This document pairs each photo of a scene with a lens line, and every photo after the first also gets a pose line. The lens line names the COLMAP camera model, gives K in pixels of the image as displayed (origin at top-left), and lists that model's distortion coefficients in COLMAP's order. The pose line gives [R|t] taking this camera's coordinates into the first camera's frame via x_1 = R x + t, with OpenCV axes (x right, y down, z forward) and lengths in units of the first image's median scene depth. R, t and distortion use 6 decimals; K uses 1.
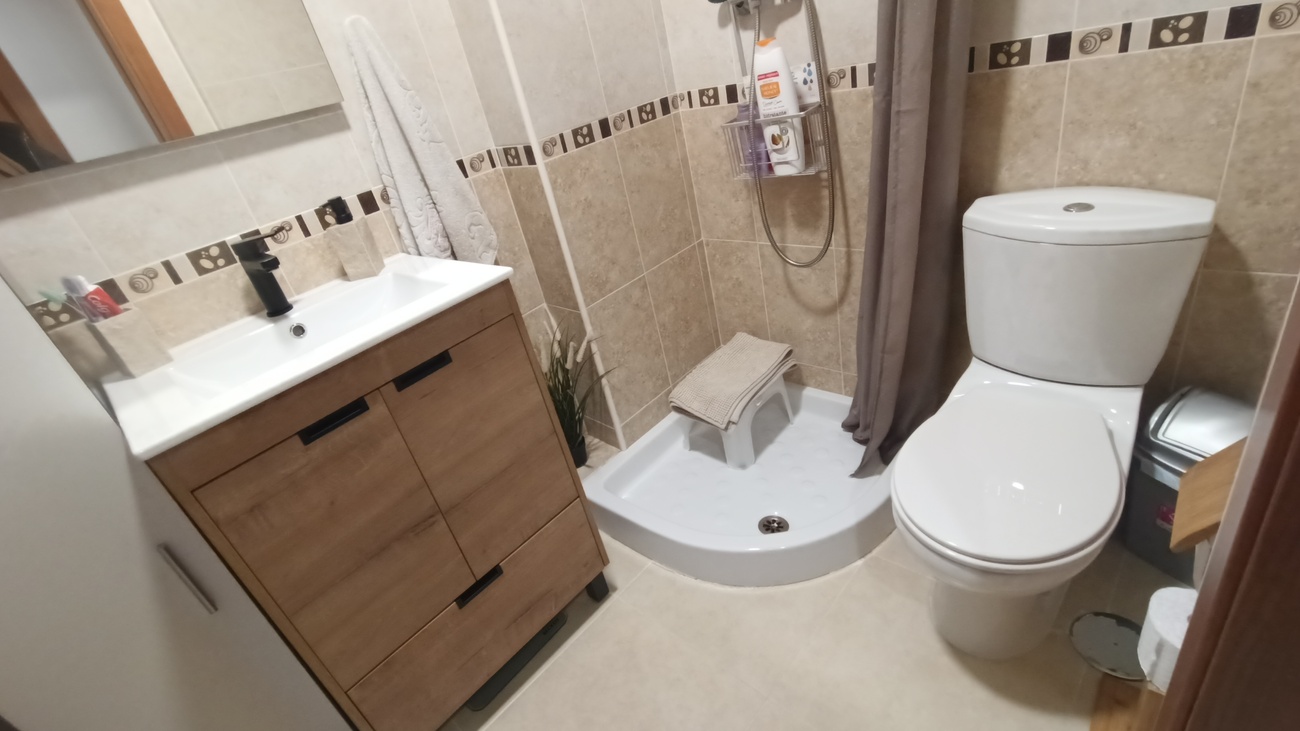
lens RADIAL K [[592.5, 0, 640.5], [0, 592.5, 361.8], [0, 0, 1]] dist [-0.033008, 0.021461]
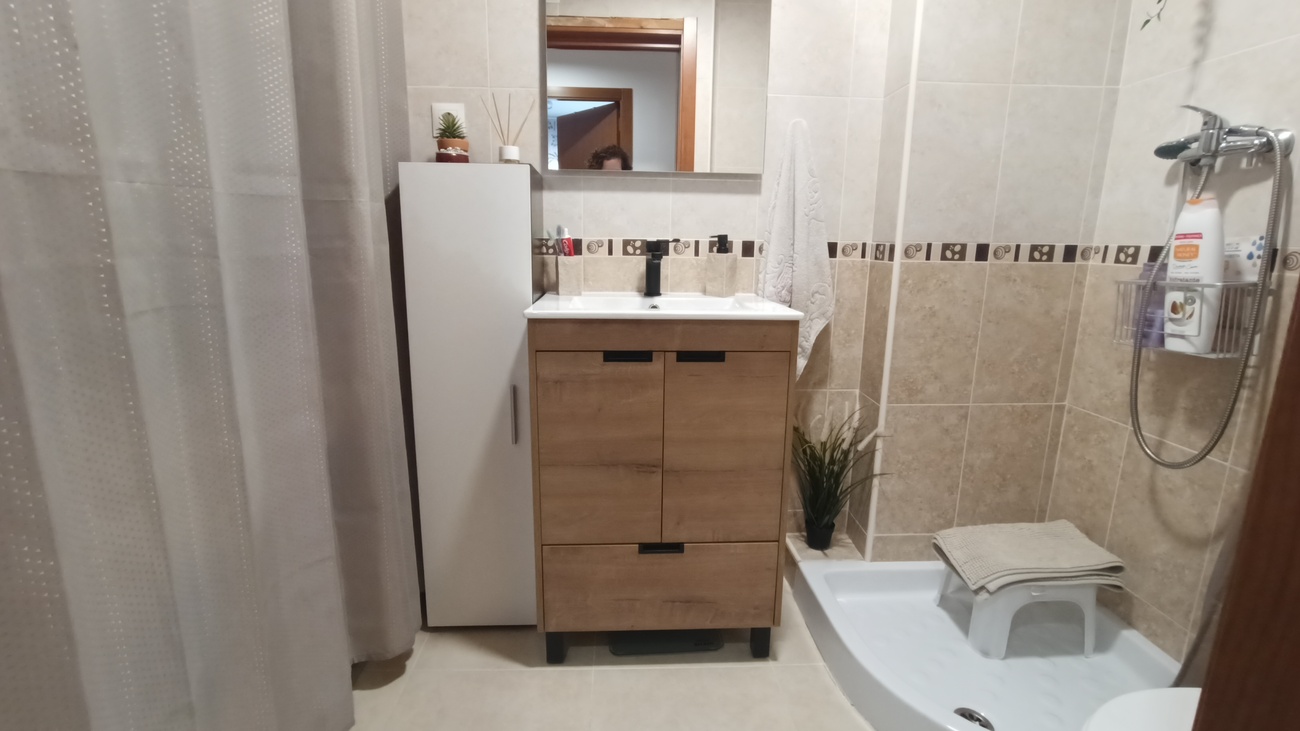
lens RADIAL K [[592.5, 0, 640.5], [0, 592.5, 361.8], [0, 0, 1]] dist [-0.033008, 0.021461]
pose [[0.694394, 0.359141, -0.623566, 0.230767], [-0.479902, 0.876829, -0.029404, 0.082911], [0.536201, 0.319669, 0.781217, -0.049980]]
